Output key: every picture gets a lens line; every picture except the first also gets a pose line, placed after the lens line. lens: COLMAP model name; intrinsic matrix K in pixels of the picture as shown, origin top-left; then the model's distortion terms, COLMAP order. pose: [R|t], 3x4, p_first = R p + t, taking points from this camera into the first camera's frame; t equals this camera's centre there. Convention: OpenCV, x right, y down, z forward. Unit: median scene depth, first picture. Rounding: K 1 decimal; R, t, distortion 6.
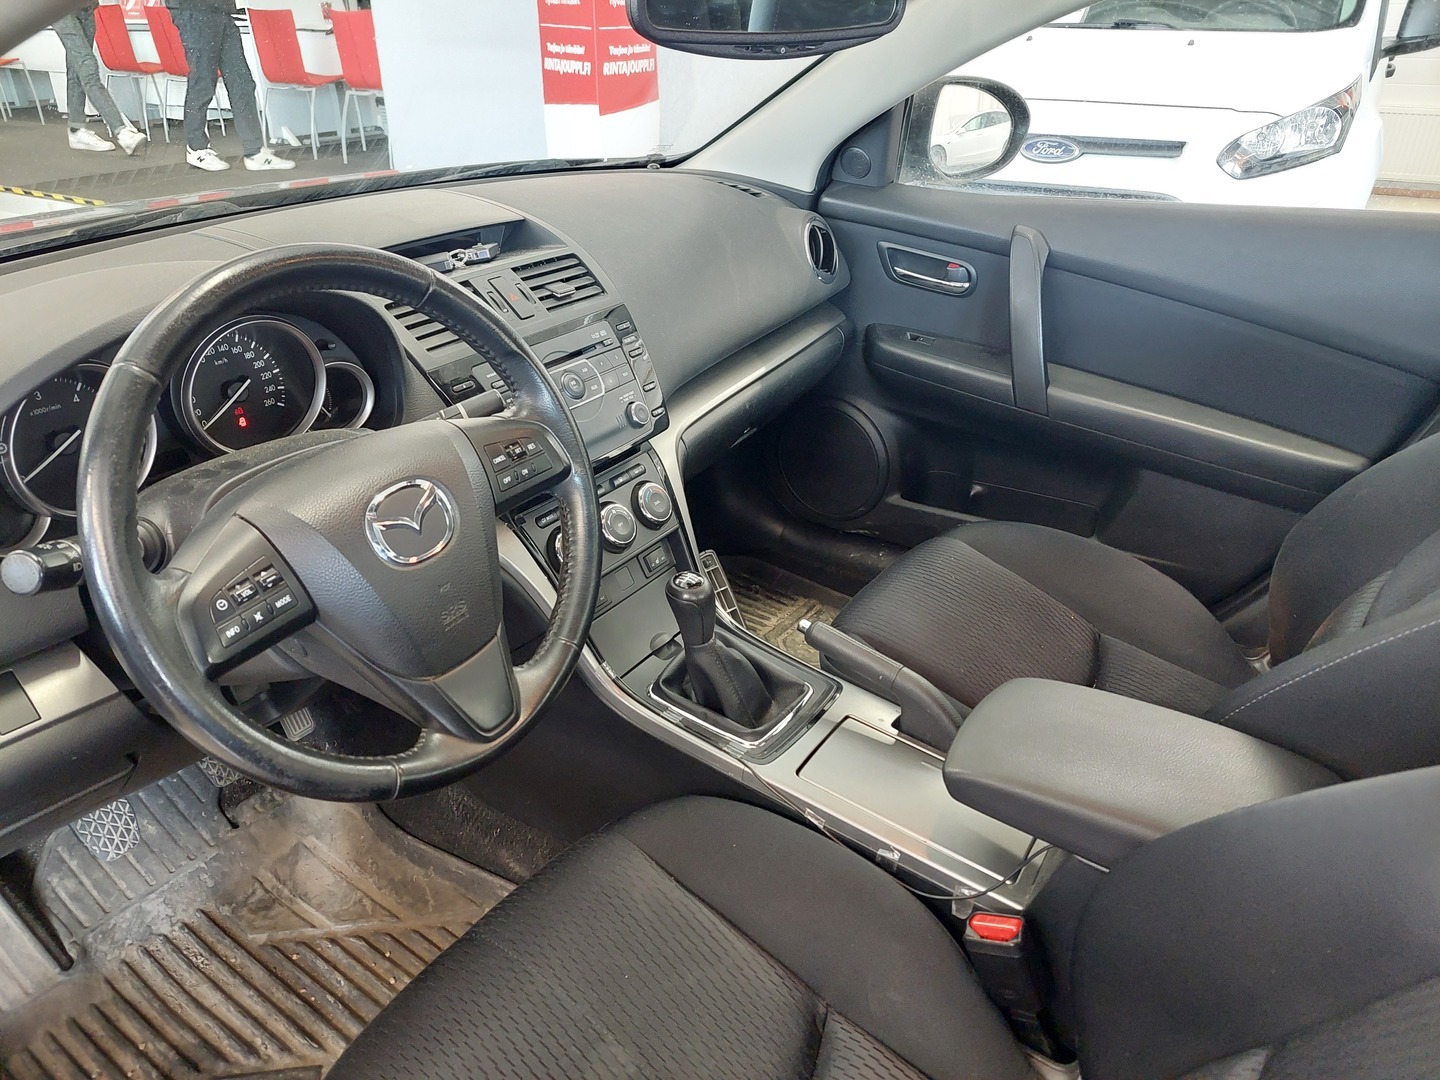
lens RADIAL K [[1019.1, 0, 719.7], [0, 1019.1, 575.5], [0, 0, 1]] dist [0.001453, -0.004196]
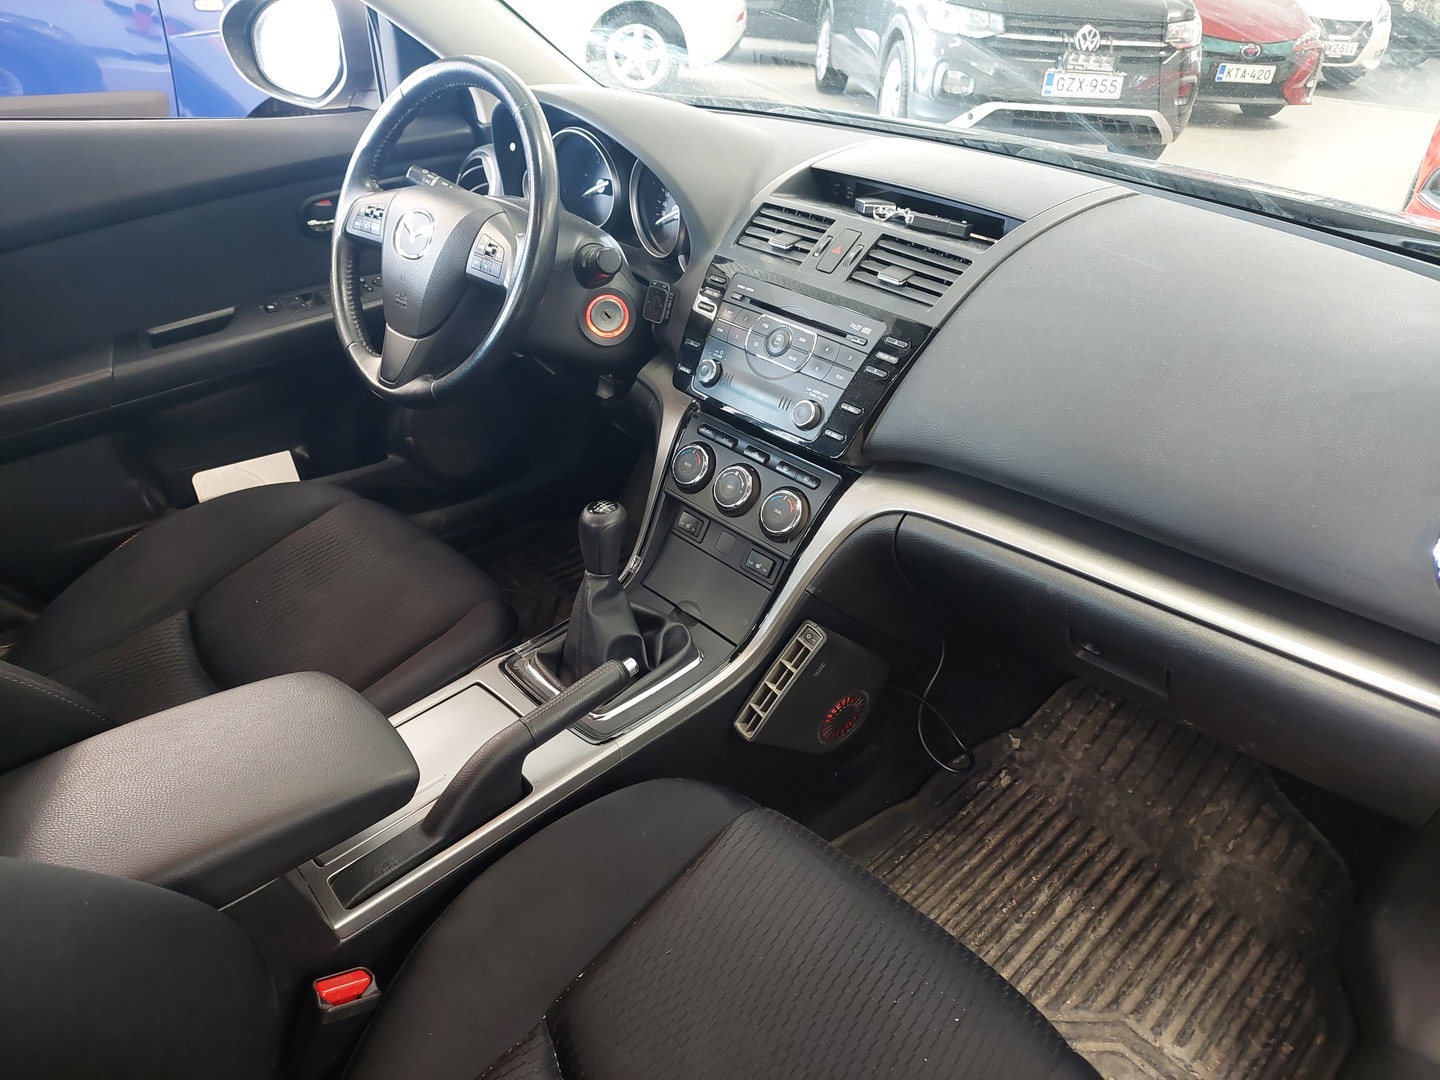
lens RADIAL K [[1049.0, 0, 720.0], [0, 1049.0, 540.0], [0, 0, 1]] dist [-0.000246, -0.002633]
pose [[-0.203738, 0.474175, -0.856533, 0.756383], [-0.539321, 0.675808, 0.502410, -0.498302], [0.817082, 0.564307, 0.118045, 0.895817]]
